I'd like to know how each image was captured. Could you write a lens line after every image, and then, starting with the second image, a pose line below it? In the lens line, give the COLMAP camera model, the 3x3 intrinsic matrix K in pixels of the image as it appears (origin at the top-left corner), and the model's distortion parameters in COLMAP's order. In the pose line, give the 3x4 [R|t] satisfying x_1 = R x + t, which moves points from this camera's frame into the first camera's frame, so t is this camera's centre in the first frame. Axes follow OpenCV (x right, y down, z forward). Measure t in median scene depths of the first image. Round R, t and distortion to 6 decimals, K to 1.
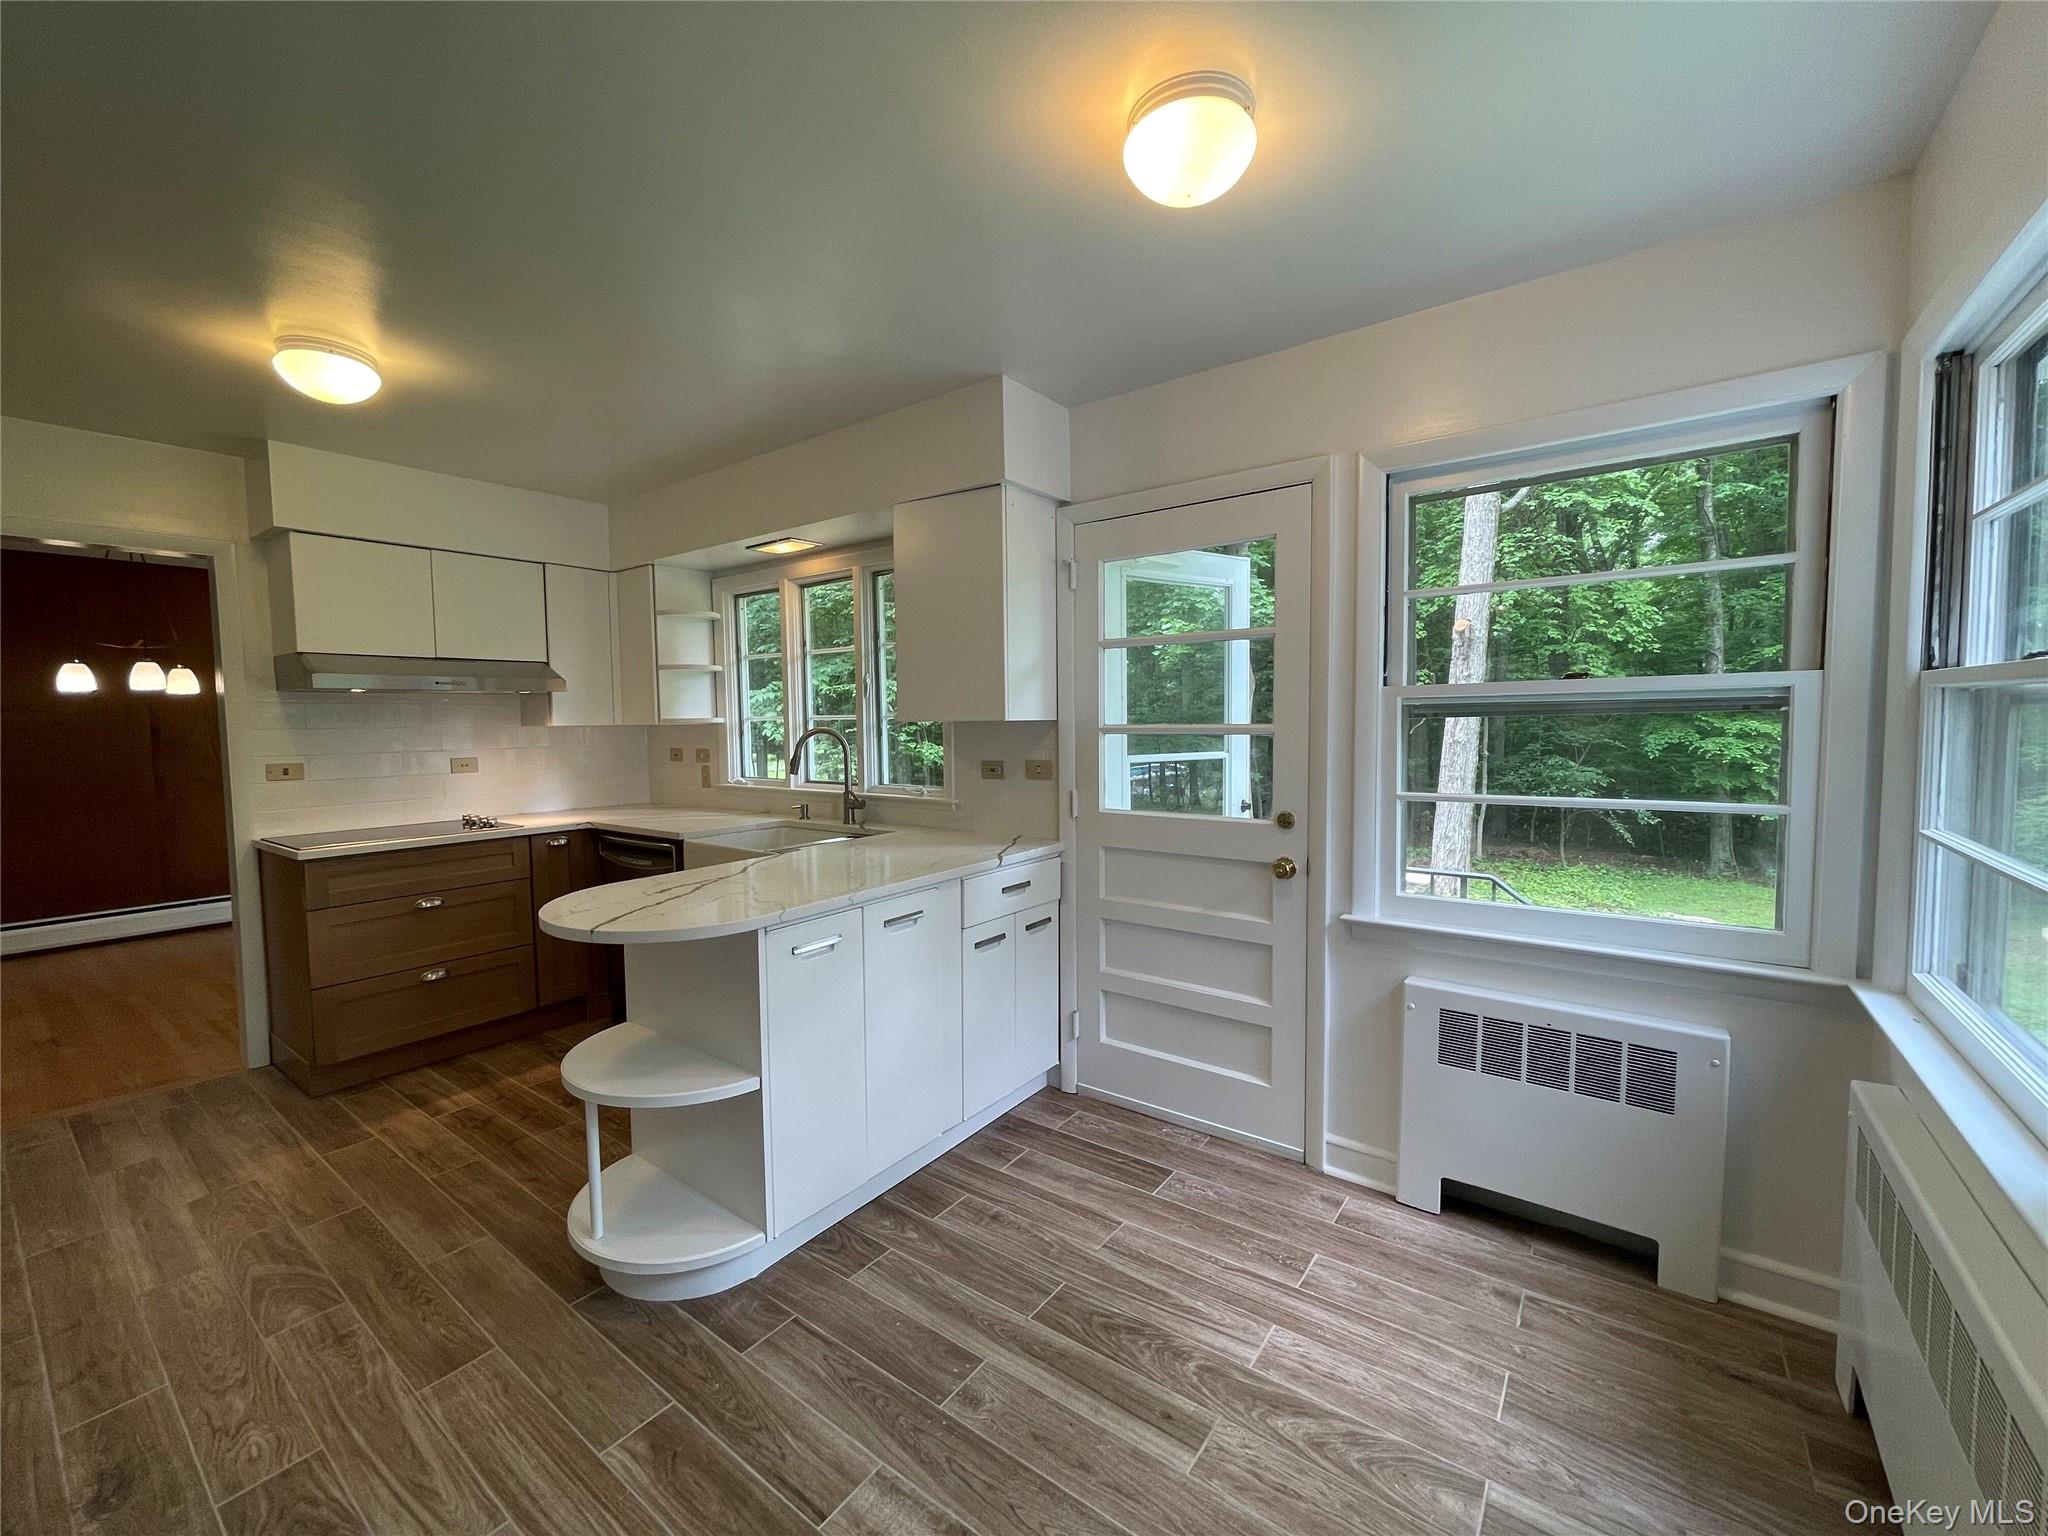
lens RADIAL K [[816.3, 0, 1023.4], [0, 816.3, 773.2], [0, 0, 1]] dist [-0.005016, -0.000306]
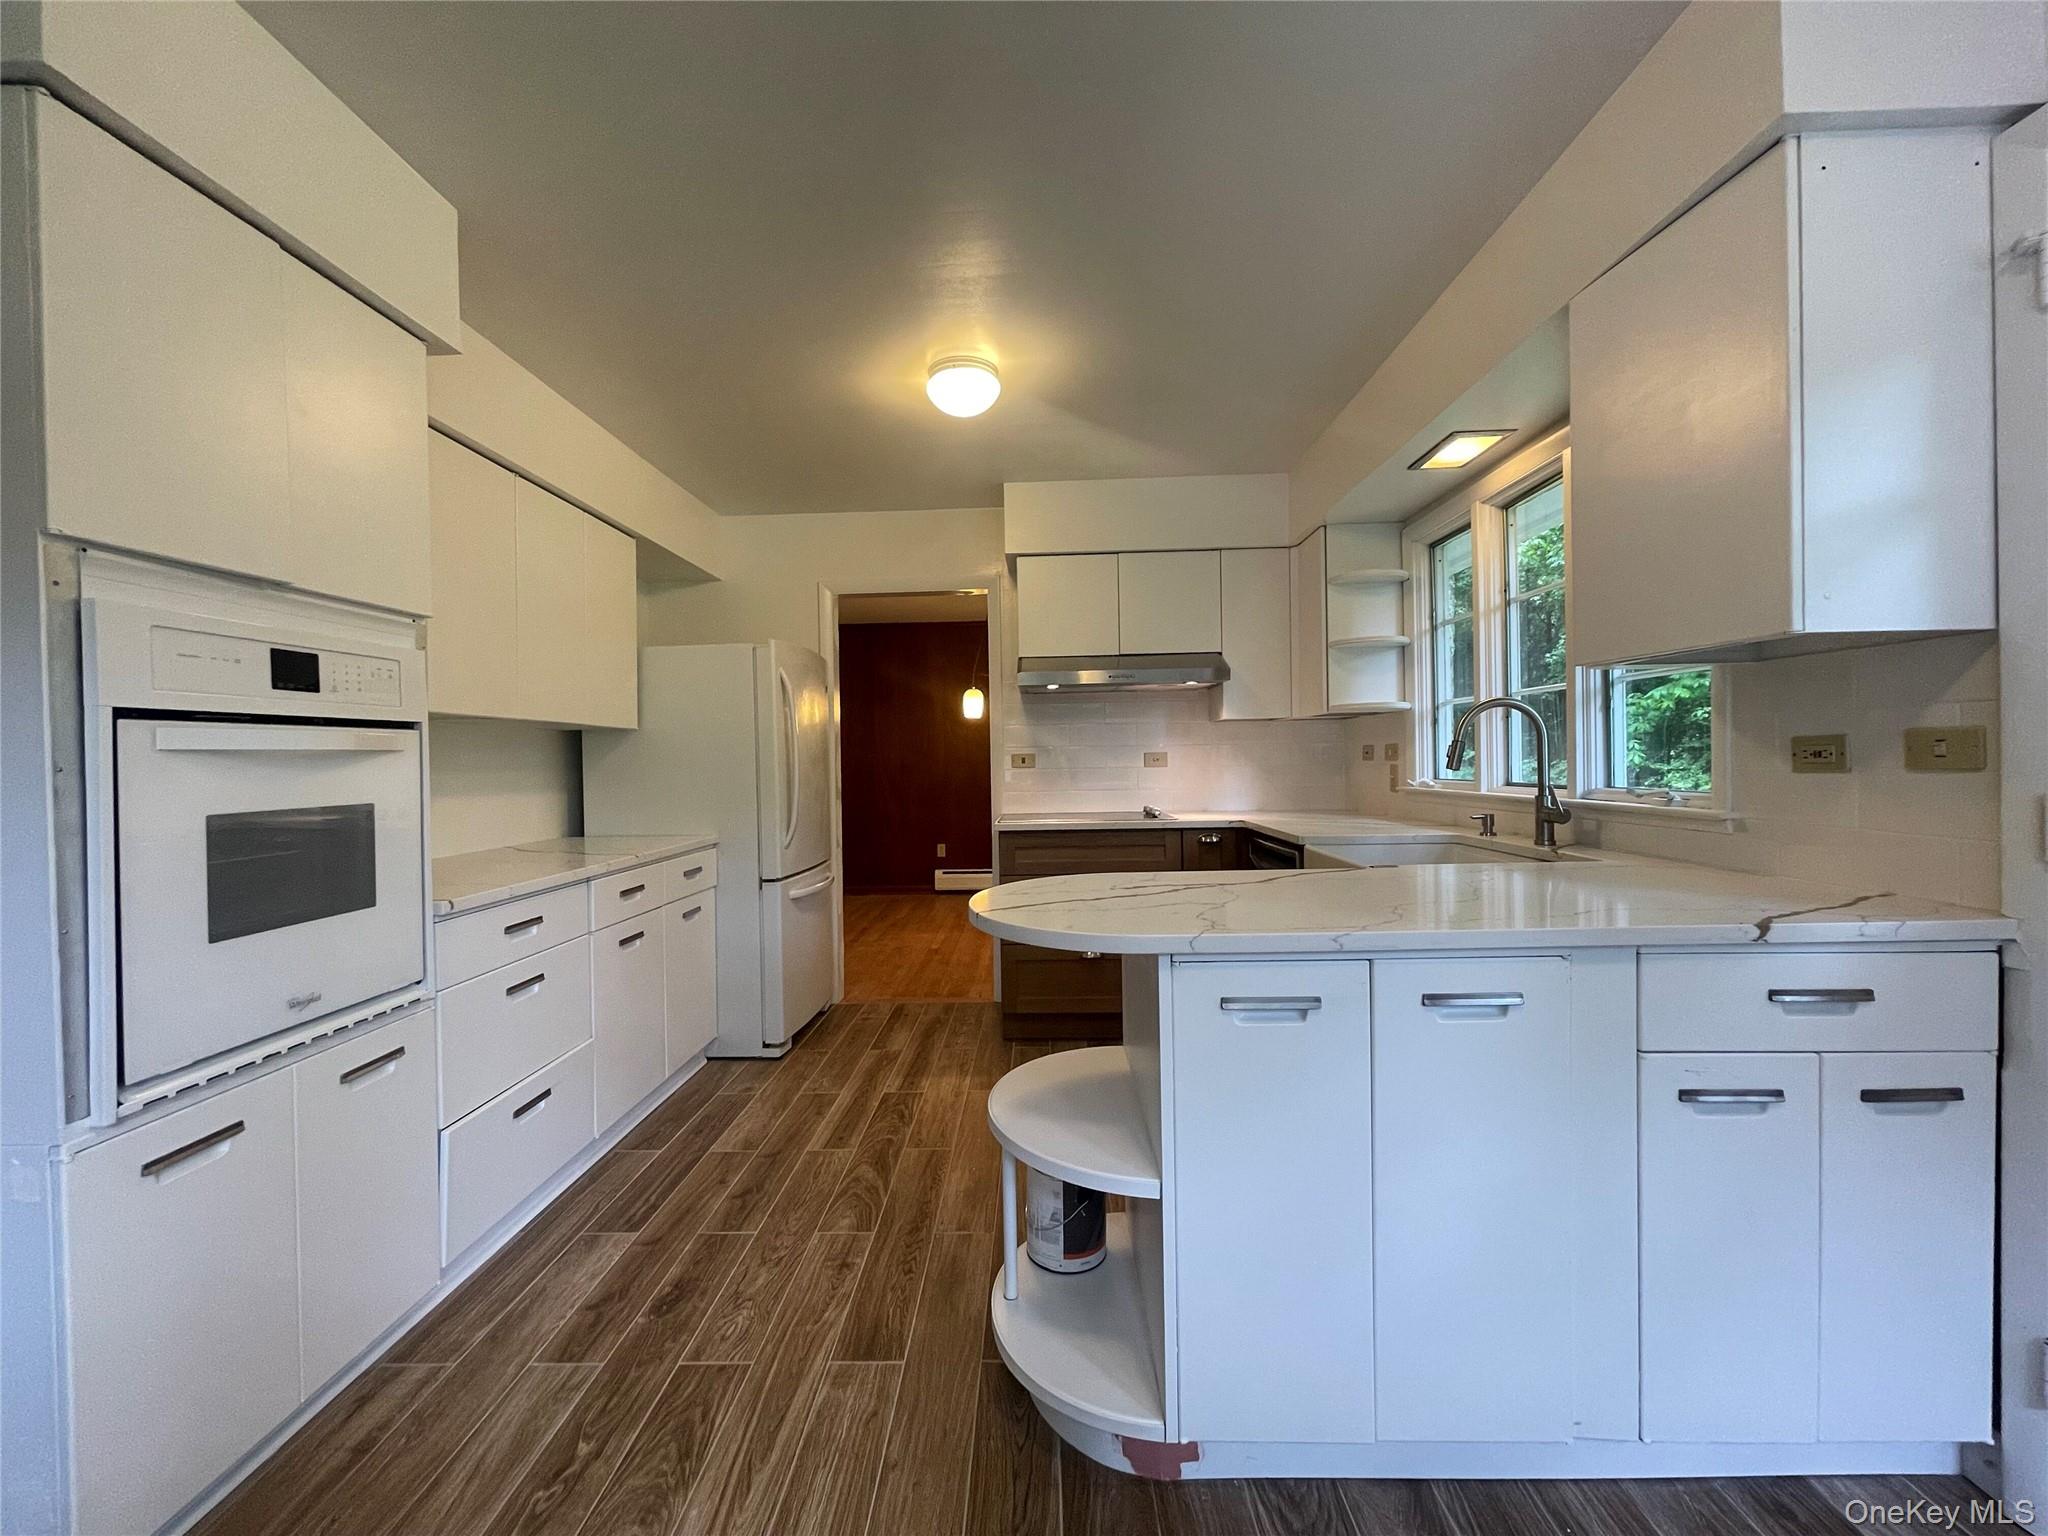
lens RADIAL K [[831.3, 0, 1015.9], [0, 831.3, 768.1], [0, 0, 1]] dist [-0.003323, -0.000412]
pose [[0.566265, 0.008687, -0.824178, 0.104827], [-0.041289, 0.998988, -0.017839, 0.034866], [0.823189, 0.044131, 0.566050, 0.326135]]
